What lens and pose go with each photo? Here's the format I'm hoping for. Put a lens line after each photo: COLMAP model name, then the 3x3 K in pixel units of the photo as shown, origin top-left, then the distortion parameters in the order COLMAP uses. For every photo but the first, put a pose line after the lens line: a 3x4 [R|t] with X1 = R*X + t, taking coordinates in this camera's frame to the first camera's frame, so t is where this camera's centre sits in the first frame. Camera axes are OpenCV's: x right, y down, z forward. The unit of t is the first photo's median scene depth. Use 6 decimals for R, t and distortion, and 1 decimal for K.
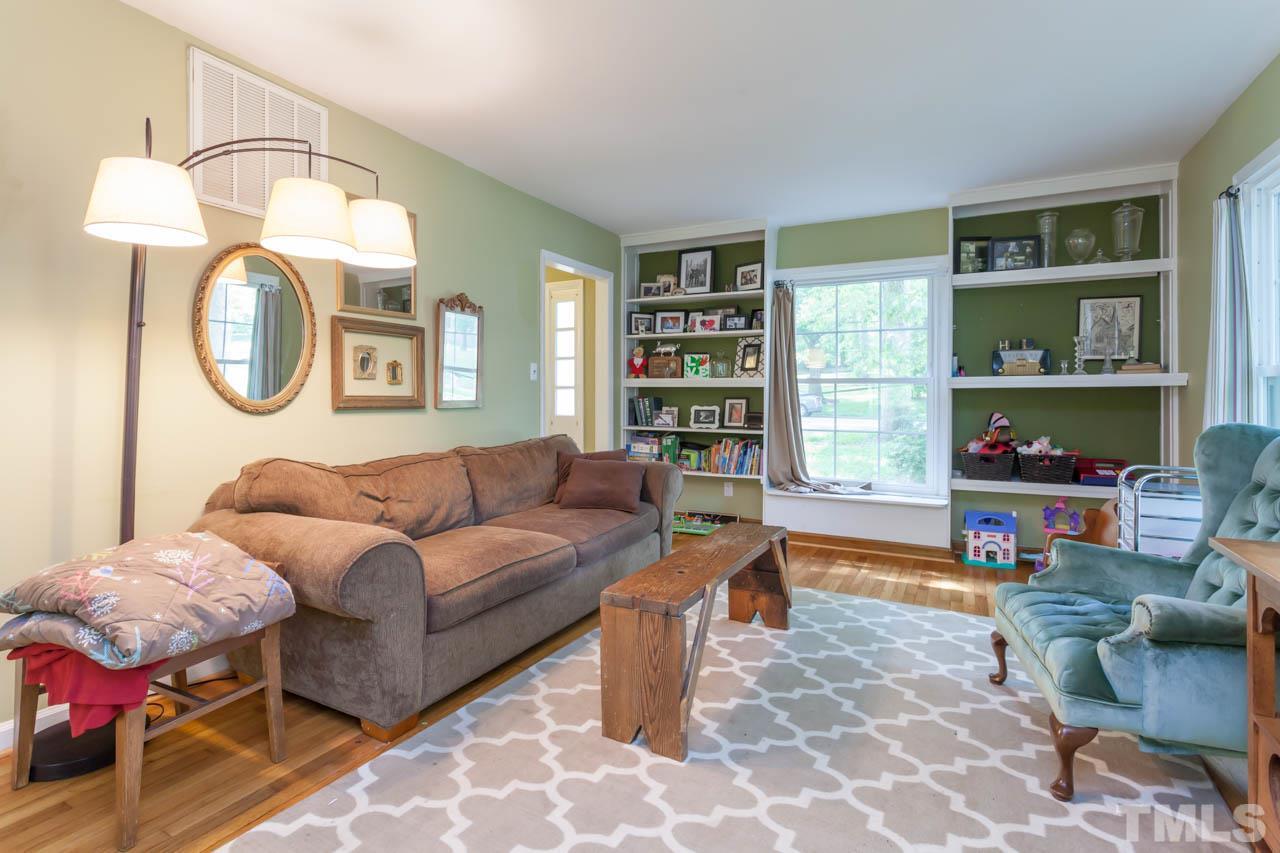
lens RADIAL K [[618.1, 0, 636.3], [0, 618.1, 395.2], [0, 0, 1]] dist [0.000689, 0.000371]
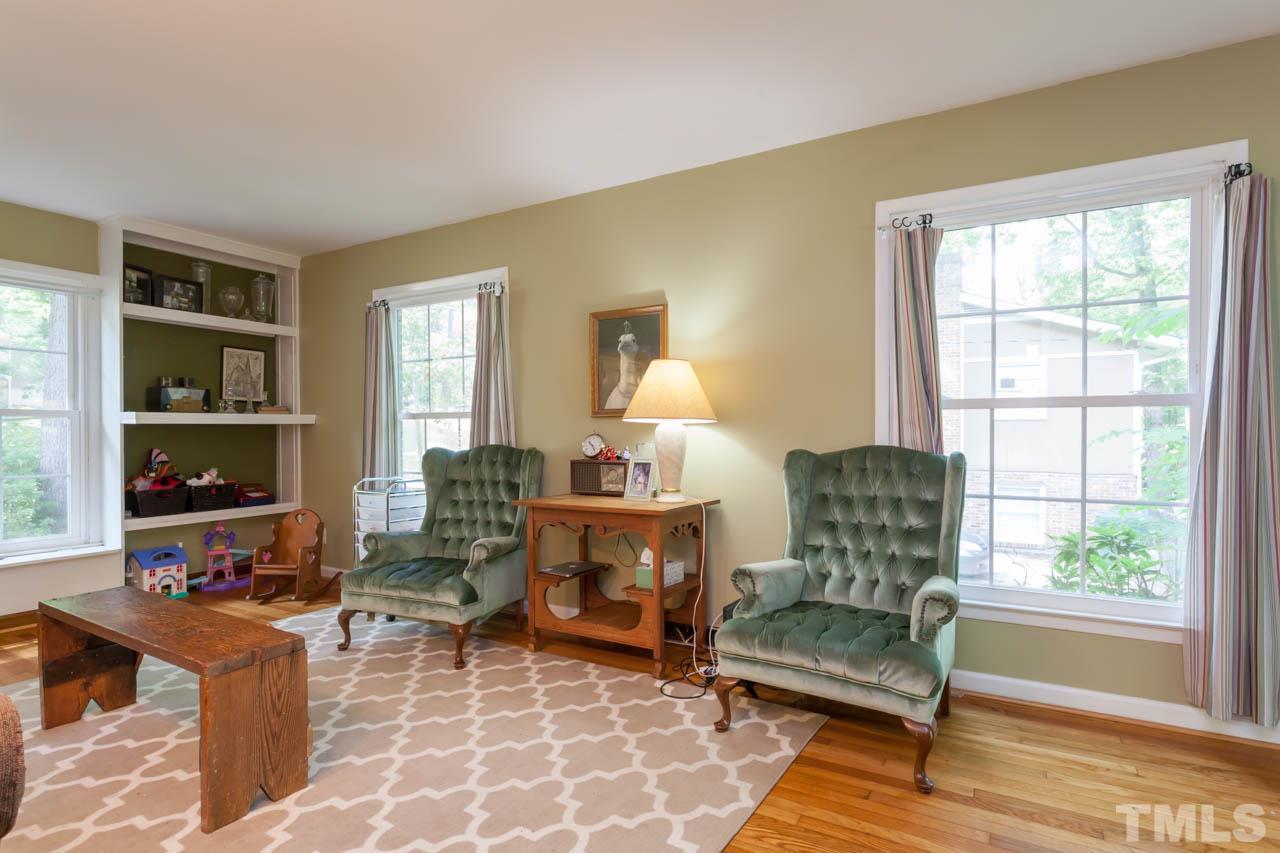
lens RADIAL K [[659.5, 0, 633.4], [0, 659.5, 443.3], [0, 0, 1]] dist [-0.001041, 0.000096]
pose [[0.042965, -0.019926, 0.998878, -0.479921], [-0.000746, 0.999800, 0.019977, -0.002040], [-0.999076, -0.001603, 0.042942, 0.196474]]
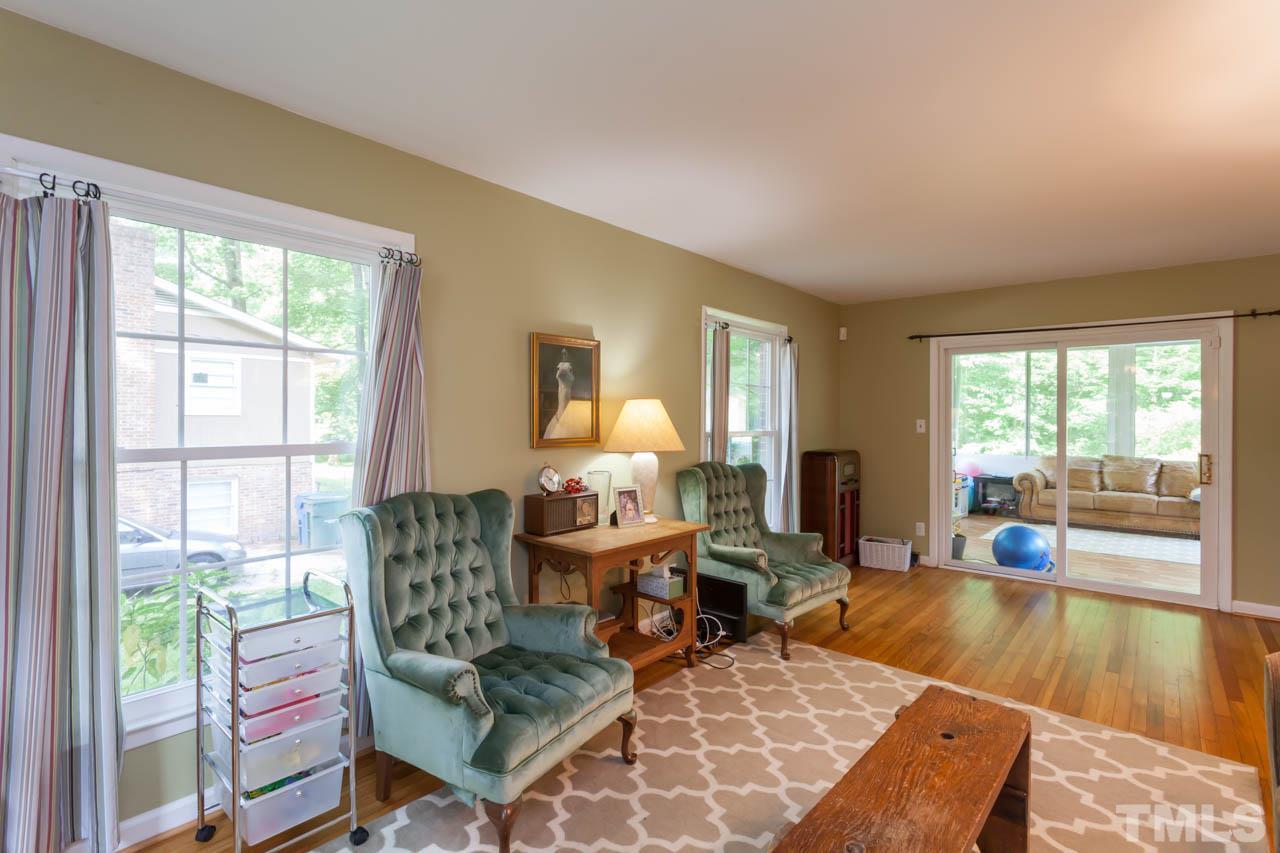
lens RADIAL K [[607.3, 0, 640.0], [0, 607.3, 426.5], [0, 0, 1]] dist [0.002536, -0.000013]
pose [[-0.975766, -0.007999, 0.218671, 0.161954], [-0.005175, 0.999896, 0.013480, -0.060284], [-0.218756, 0.012022, -0.975706, 1.032649]]
